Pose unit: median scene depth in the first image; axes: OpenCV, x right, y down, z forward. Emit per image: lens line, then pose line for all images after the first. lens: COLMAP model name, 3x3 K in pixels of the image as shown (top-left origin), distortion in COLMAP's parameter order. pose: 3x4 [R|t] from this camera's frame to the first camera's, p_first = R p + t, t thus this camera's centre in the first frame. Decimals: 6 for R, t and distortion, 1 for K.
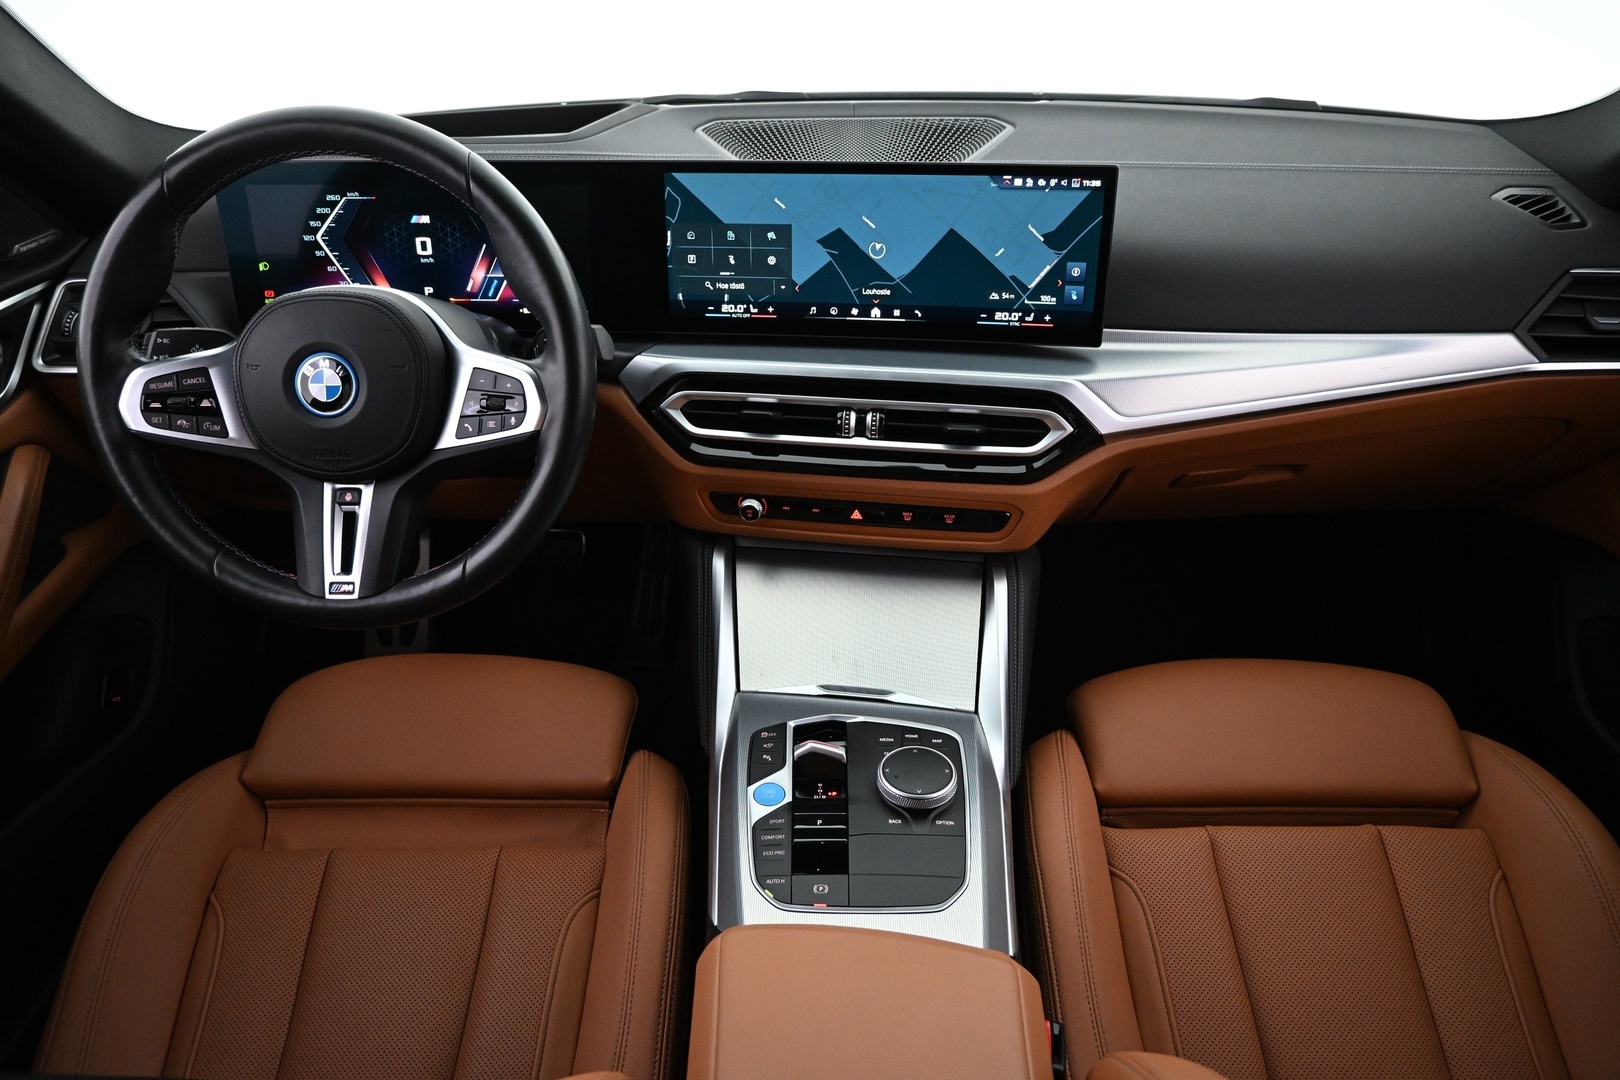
lens RADIAL K [[1100.7, 0, 810.0], [0, 1100.7, 540.0], [0, 0, 1]] dist [0.001419, -0.000142]
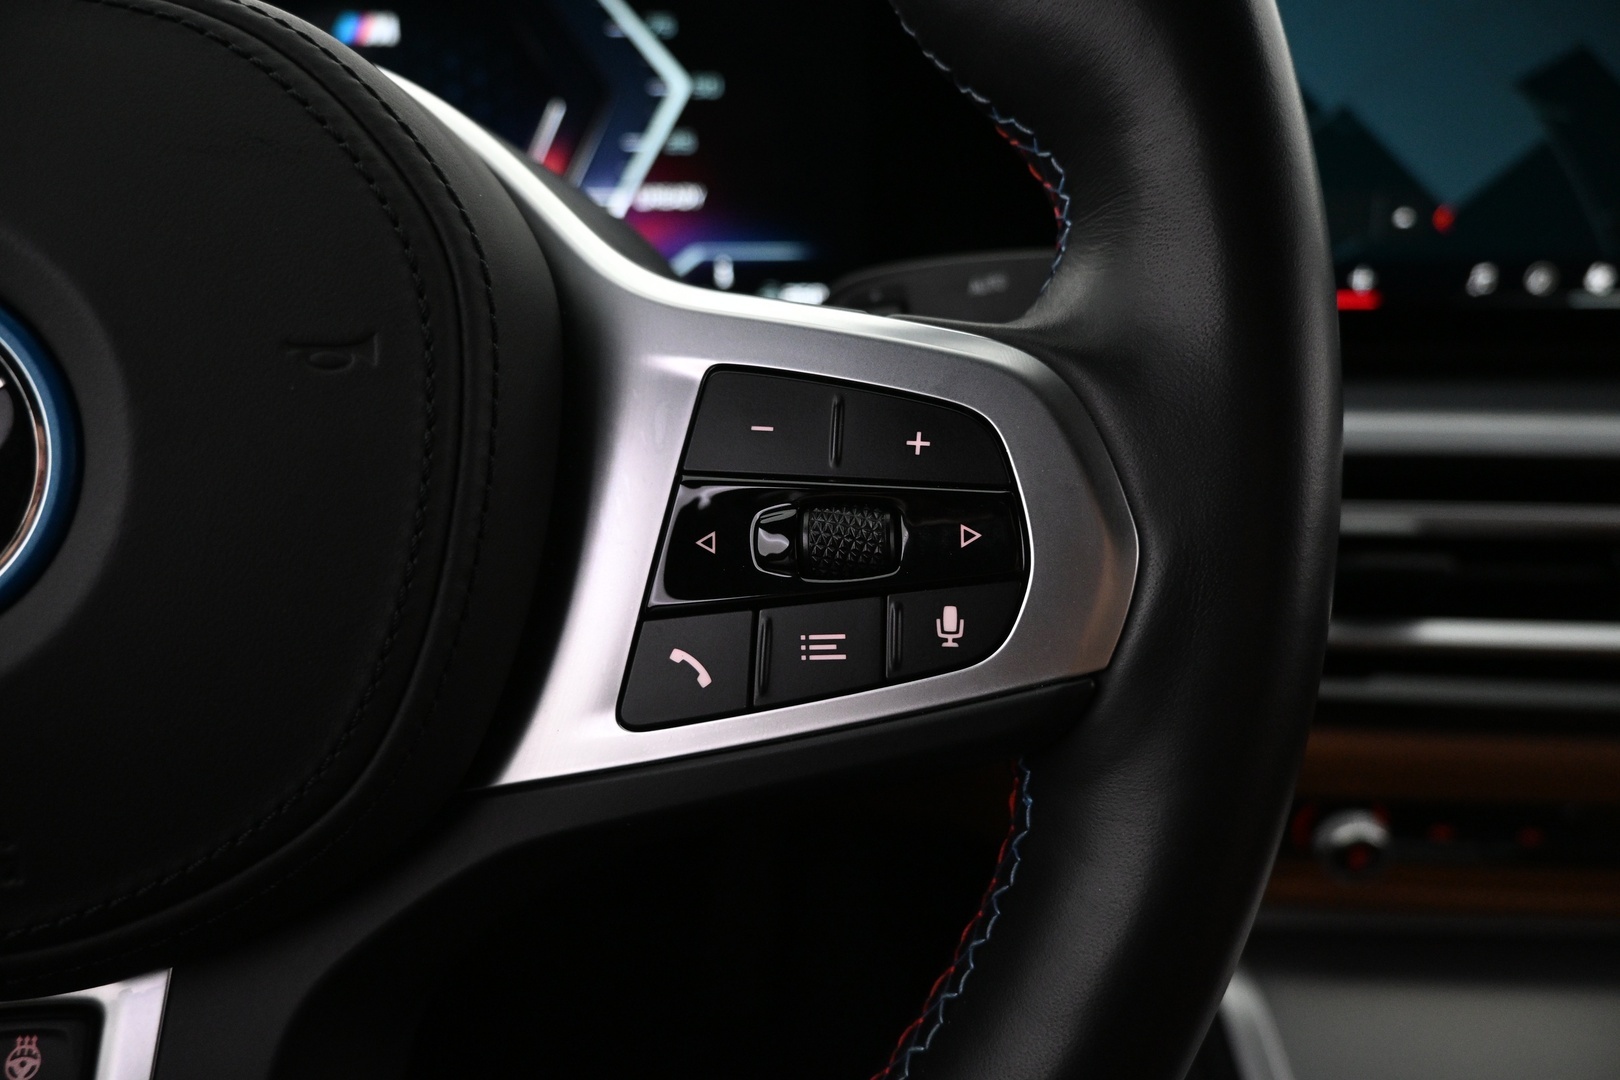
lens RADIAL K [[1108.5, 0, 810.0], [0, 1108.5, 540.0], [0, 0, 1]] dist [0.005818, -0.000667]
pose [[0.993853, -0.031134, 0.106235, -0.277698], [0.046716, 0.987958, -0.147504, -0.085004], [-0.100363, 0.151560, 0.983340, 0.720569]]
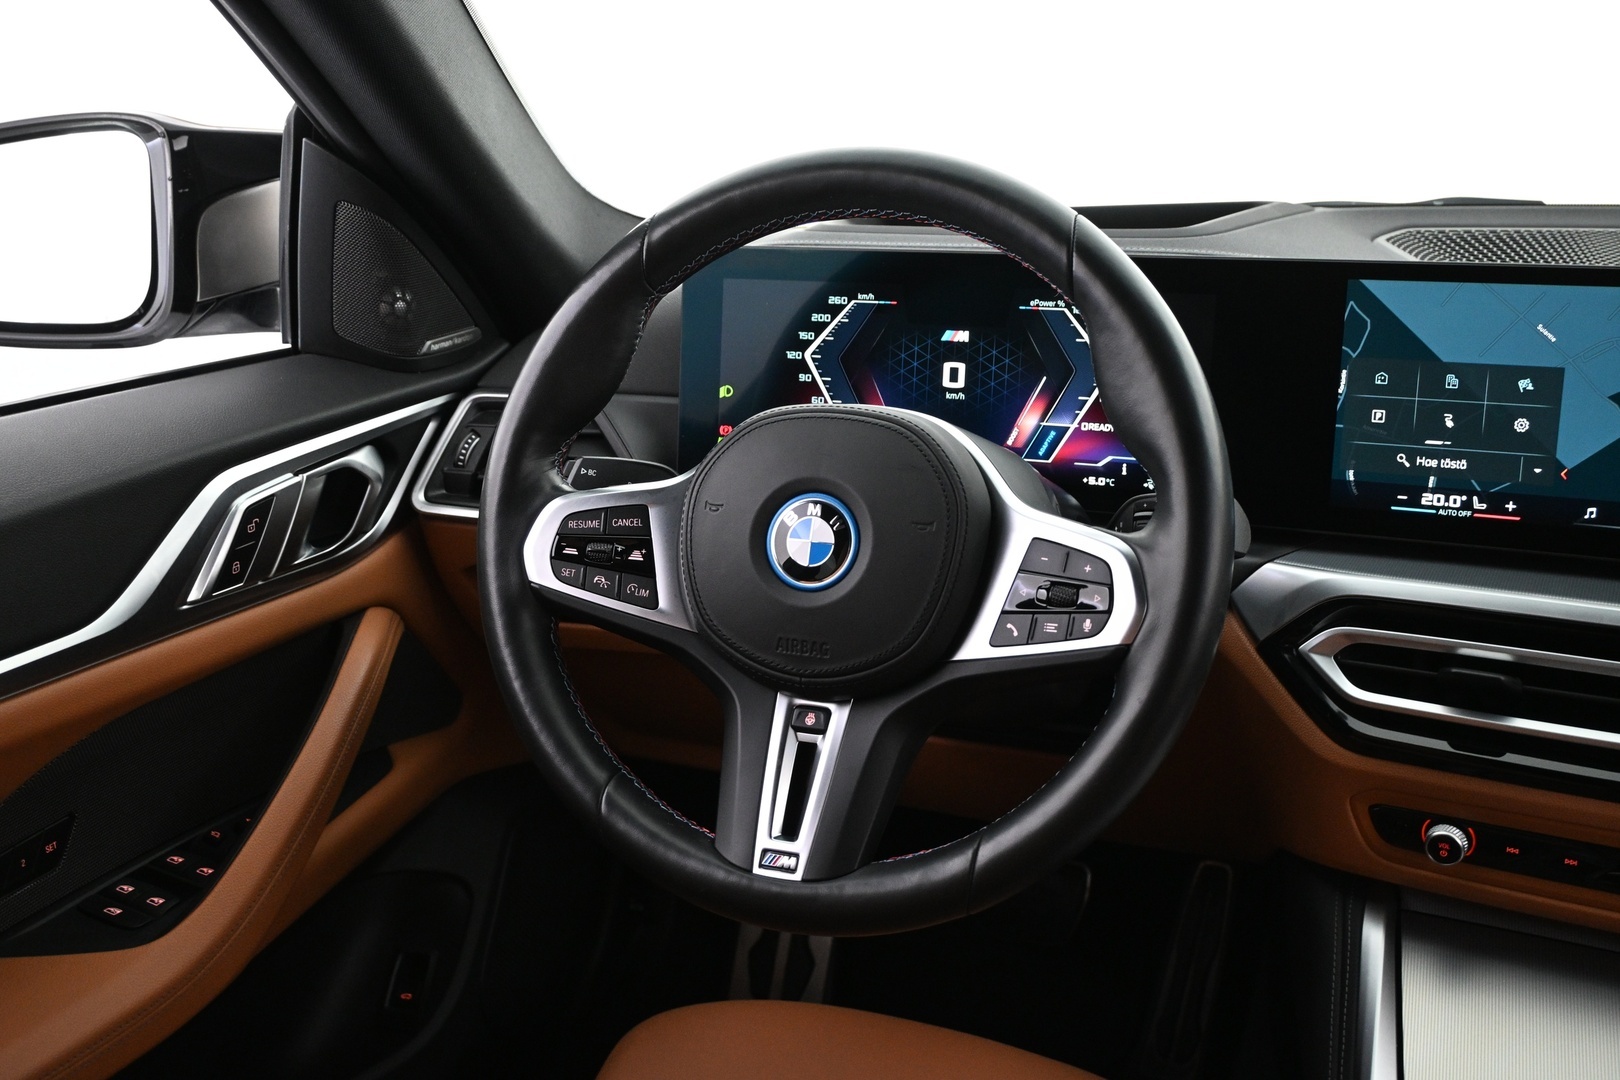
lens RADIAL K [[1658.6, 0, 810.0], [0, 1658.6, 540.0], [0, 0, 1]] dist [0.000970, -0.001283]
pose [[0.941178, 0.083439, -0.327449, -0.103612], [-0.157702, 0.965492, -0.207258, 0.054555], [0.298856, 0.246706, 0.921857, 0.080740]]
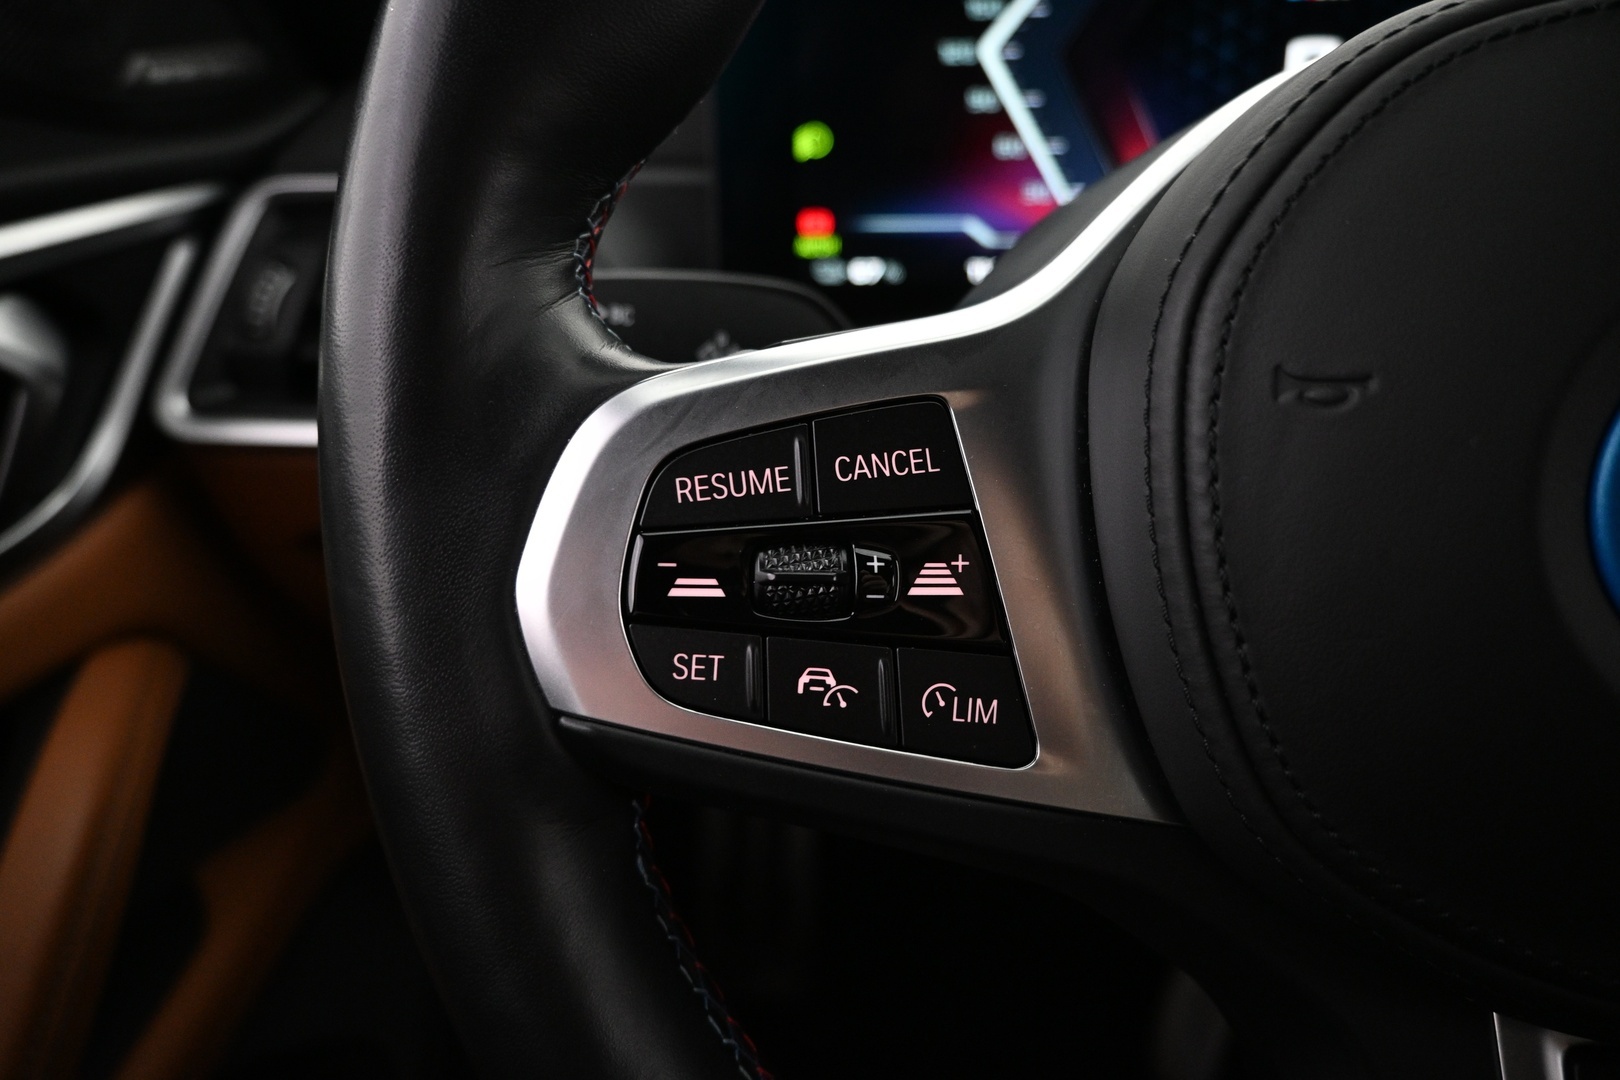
lens RADIAL K [[1100.7, 0, 810.0], [0, 1100.7, 540.0], [0, 0, 1]] dist [0.001419, -0.000142]
pose [[0.993887, 0.023339, -0.107911, -0.494134], [-0.033032, 0.995490, -0.088925, -0.102142], [0.105349, 0.091946, 0.990176, 0.725883]]
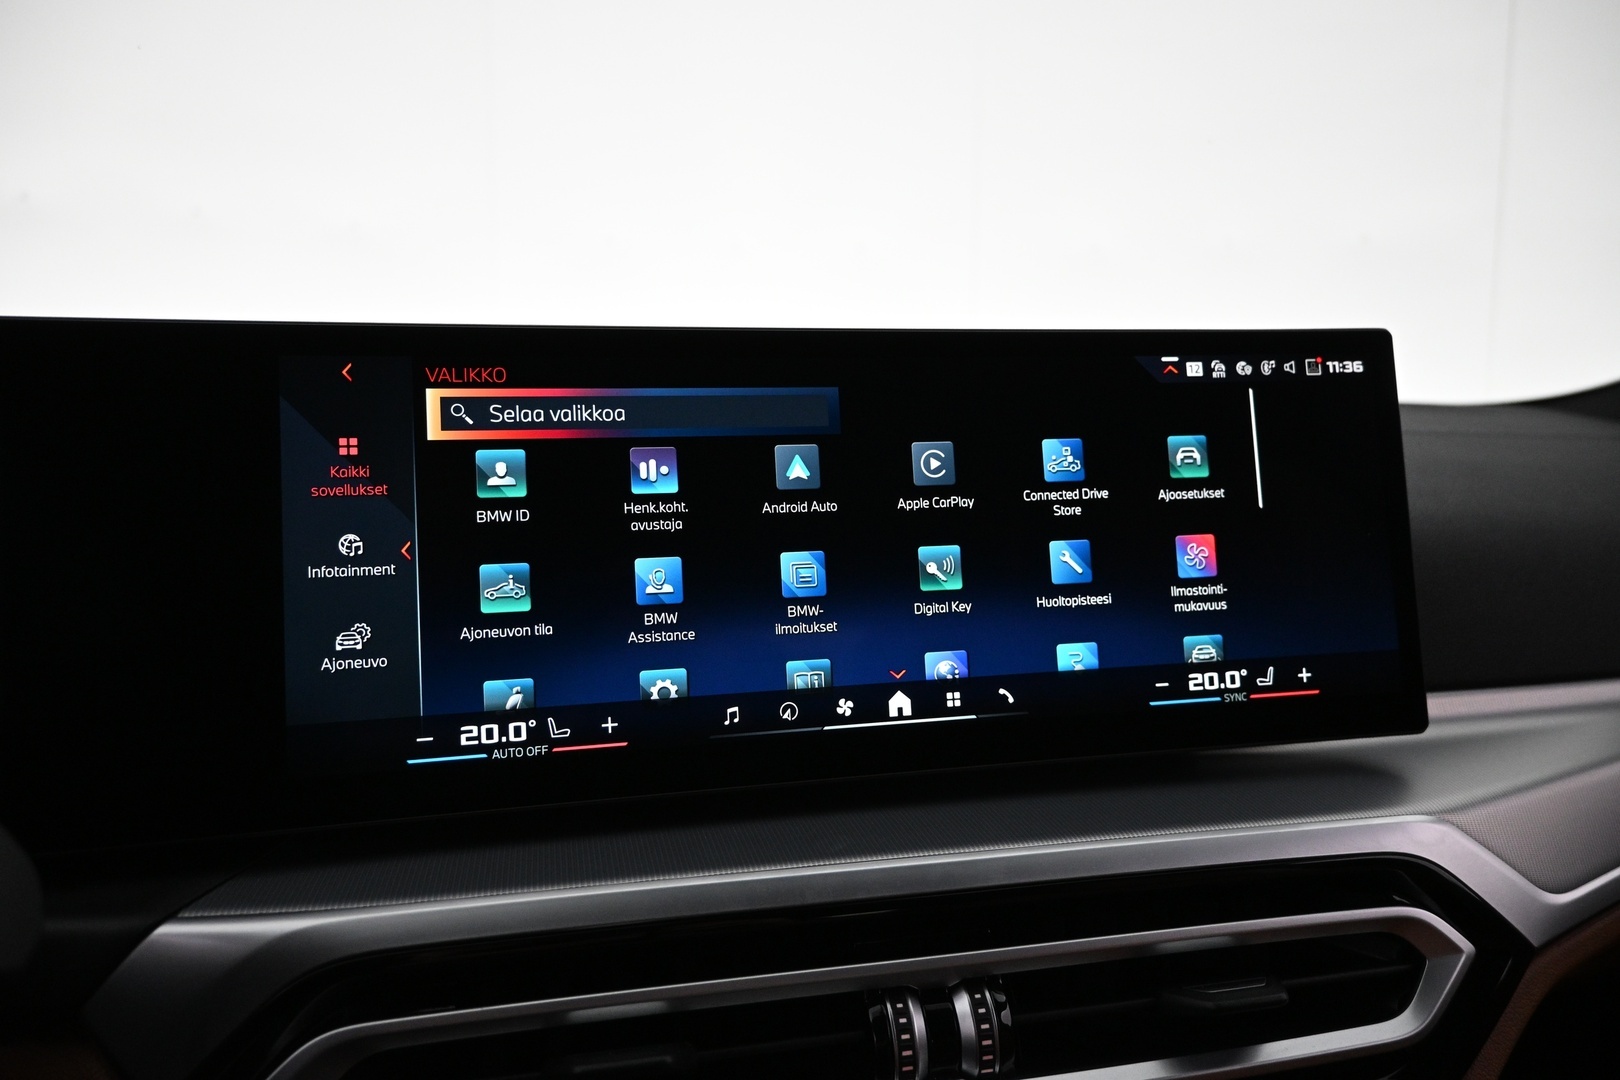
lens RADIAL K [[1100.7, 0, 810.0], [0, 1100.7, 540.0], [0, 0, 1]] dist [0.001419, -0.000142]
pose [[0.930354, -0.027273, 0.365646, -0.109912], [0.183680, 0.897745, -0.400395, -0.119725], [-0.317336, 0.439671, 0.840231, 0.712620]]
